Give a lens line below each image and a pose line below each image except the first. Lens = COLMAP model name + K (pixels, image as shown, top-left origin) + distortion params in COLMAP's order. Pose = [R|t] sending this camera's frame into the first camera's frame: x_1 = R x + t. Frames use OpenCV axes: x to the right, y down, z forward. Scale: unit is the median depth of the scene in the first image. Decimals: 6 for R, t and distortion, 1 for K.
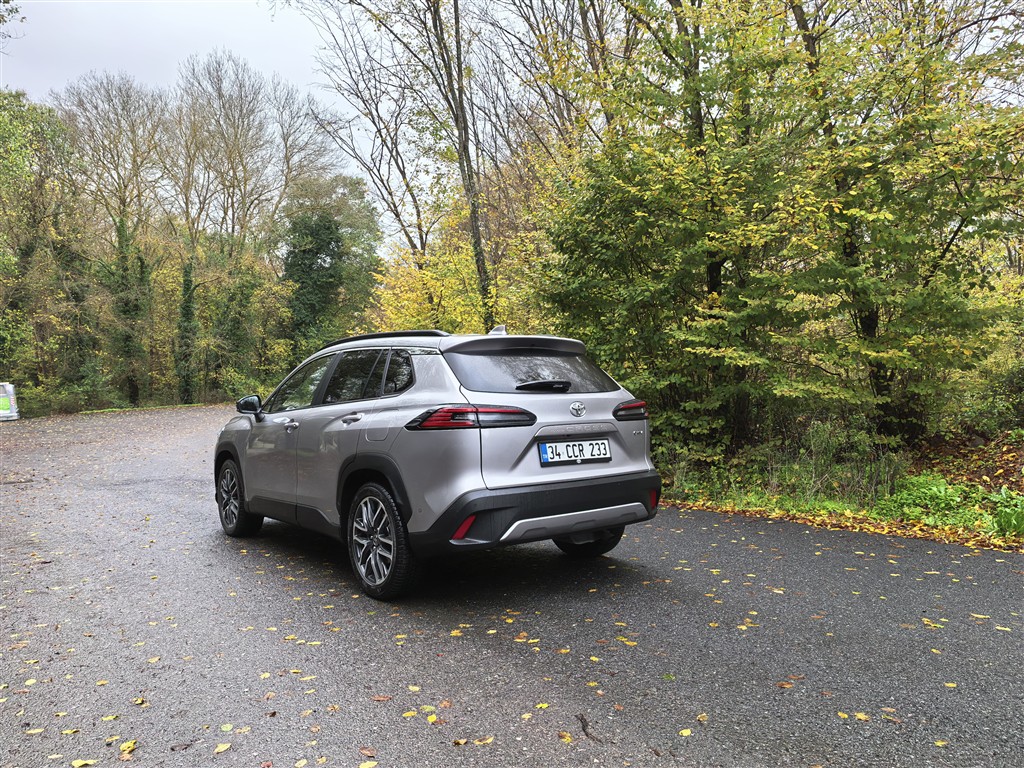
lens RADIAL K [[715.7, 0, 508.6], [0, 715.7, 379.6], [0, 0, 1]] dist [0.007912, 0.001302]
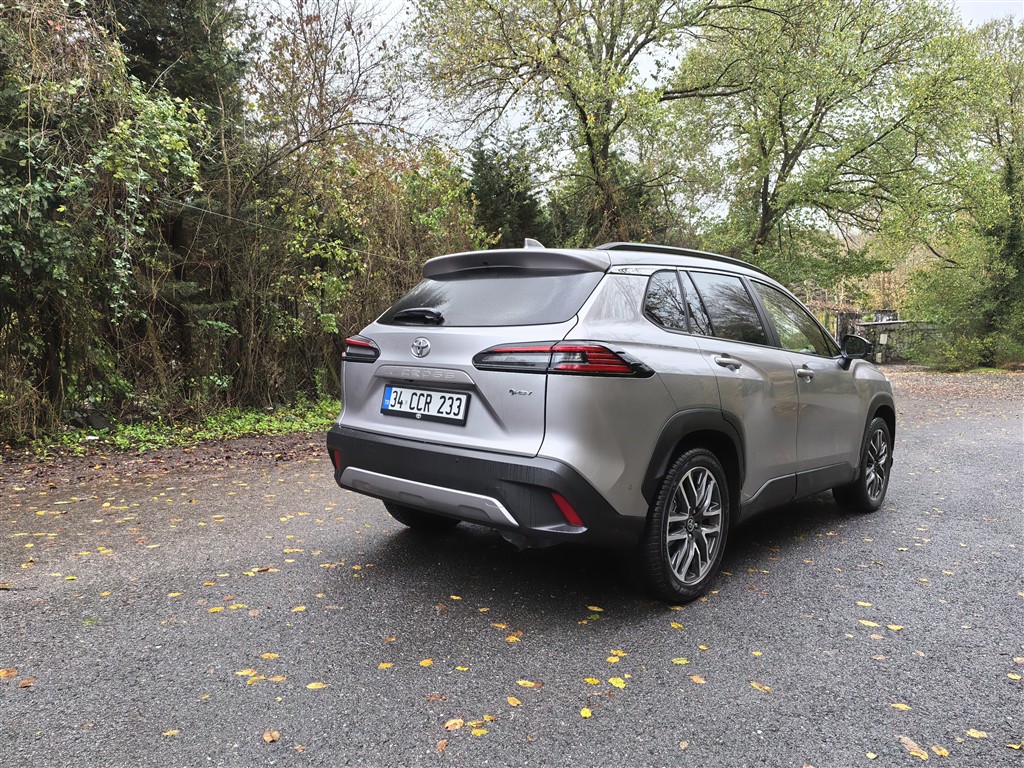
lens RADIAL K [[715.7, 0, 507.4], [0, 715.7, 389.5], [0, 0, 1]] dist [0.007912, 0.001302]
pose [[0.203577, 0.086380, -0.975241, 0.852986], [-0.008706, 0.996221, 0.086421, 0.019959], [0.979020, -0.009103, 0.203559, 0.938372]]
